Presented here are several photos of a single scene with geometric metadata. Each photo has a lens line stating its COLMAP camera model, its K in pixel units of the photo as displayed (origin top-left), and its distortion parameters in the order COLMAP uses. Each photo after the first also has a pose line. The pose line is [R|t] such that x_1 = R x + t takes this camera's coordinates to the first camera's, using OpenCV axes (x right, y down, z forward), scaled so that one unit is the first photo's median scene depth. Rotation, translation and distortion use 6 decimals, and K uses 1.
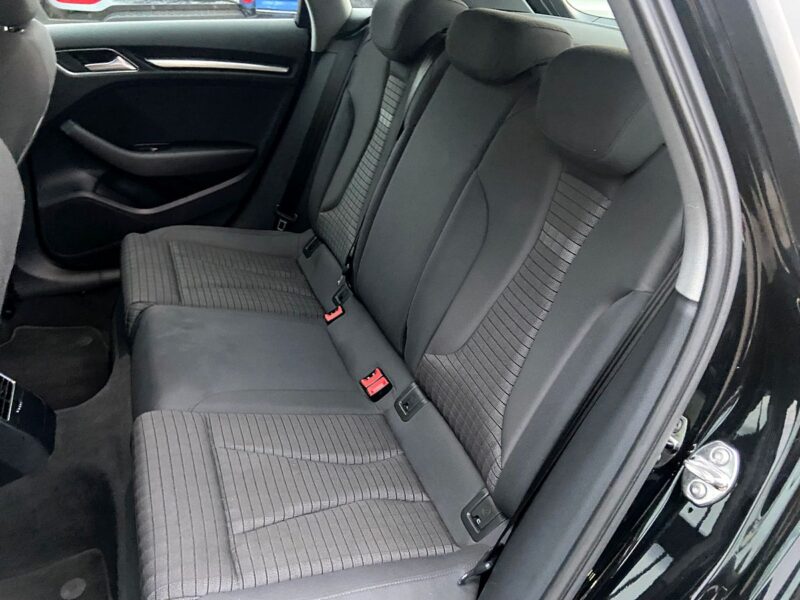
lens RADIAL K [[604.0, 0, 399.4], [0, 604.0, 299.8], [0, 0, 1]] dist [0.071037, -0.075849]
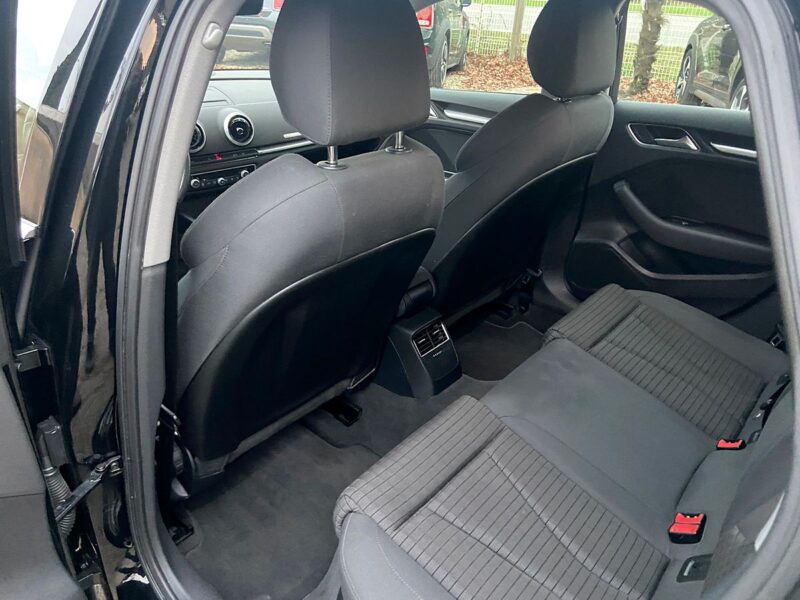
lens RADIAL K [[604.0, 0, 414.5], [0, 604.0, 296.2], [0, 0, 1]] dist [0.071037, -0.075849]
pose [[0.454943, 0.349892, -0.818903, 0.318826], [-0.452423, 0.882875, 0.125880, -0.066898], [0.767033, 0.313222, 0.559957, 0.114929]]
